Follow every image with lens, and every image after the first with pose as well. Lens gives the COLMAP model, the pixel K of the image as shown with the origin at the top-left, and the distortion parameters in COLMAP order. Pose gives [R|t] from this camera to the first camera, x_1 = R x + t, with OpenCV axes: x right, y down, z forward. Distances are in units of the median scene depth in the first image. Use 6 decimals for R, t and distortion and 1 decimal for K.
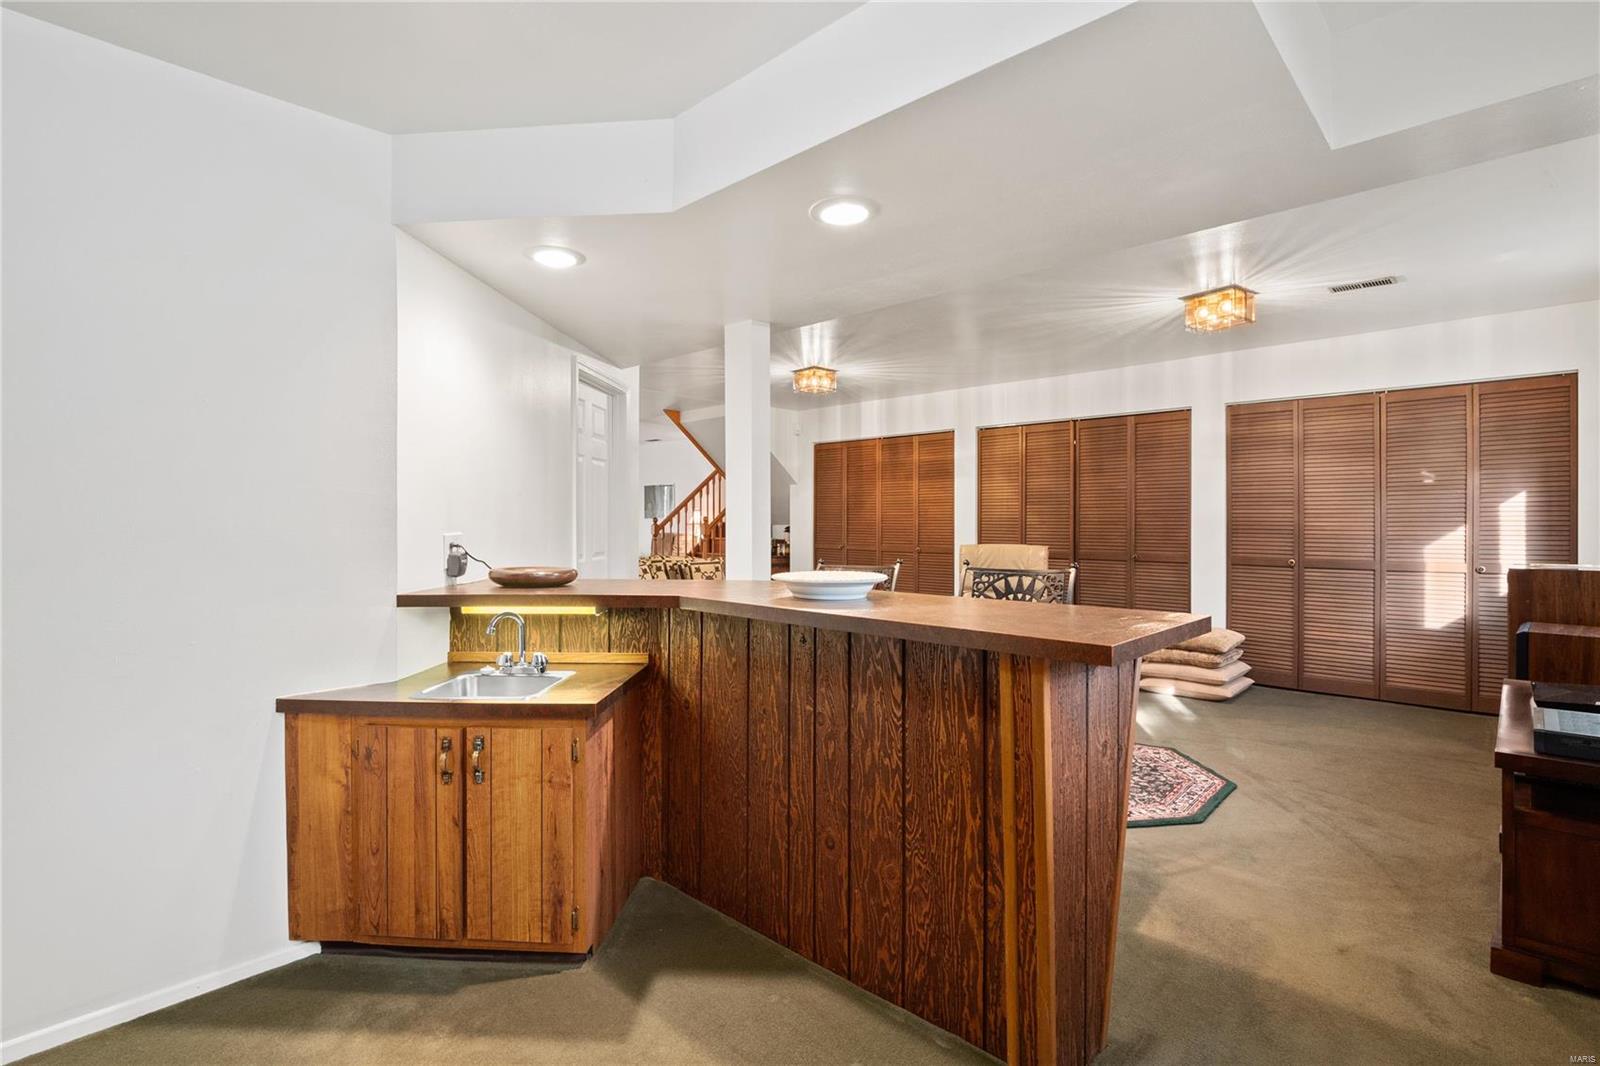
lens RADIAL K [[748.5, 0, 797.8], [0, 748.5, 517.3], [0, 0, 1]] dist [-0.010438, -0.000291]
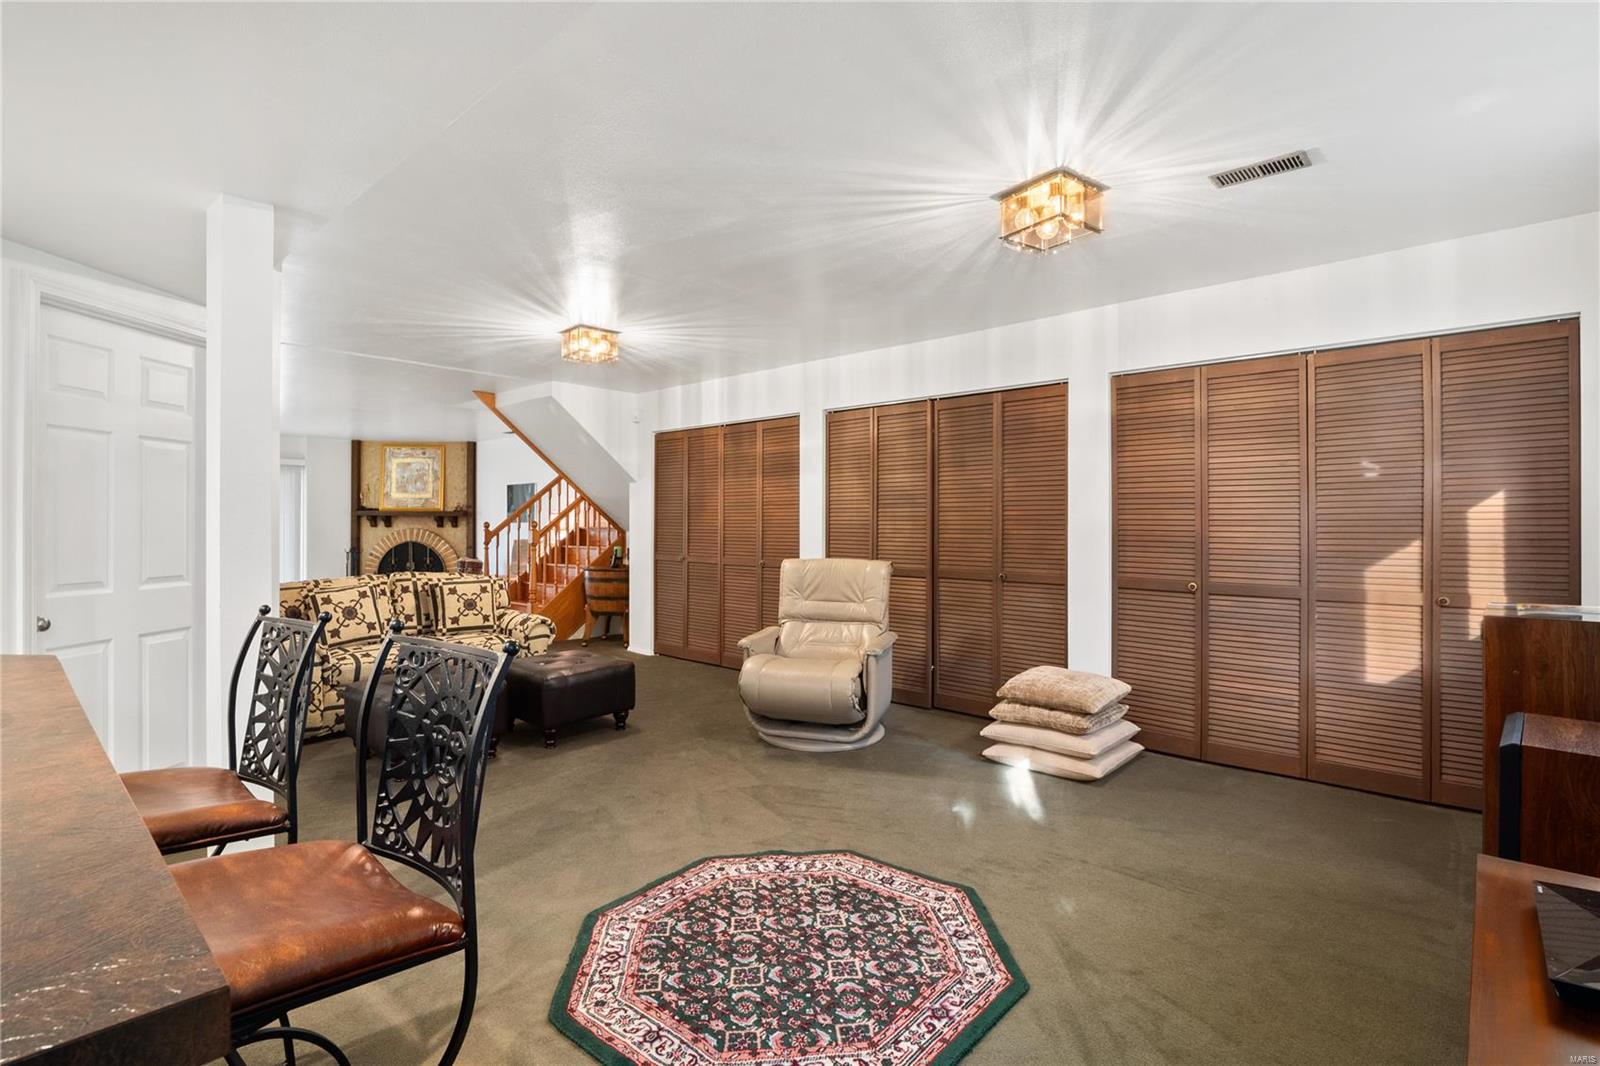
lens RADIAL K [[758.5, 0, 795.8], [0, 758.5, 515.8], [0, 0, 1]] dist [-0.007197, -0.000327]
pose [[0.999631, 0.001572, 0.027131, 0.250312], [-0.001411, 0.999981, -0.005946, -0.004469], [-0.027140, 0.005905, 0.999614, 0.262473]]
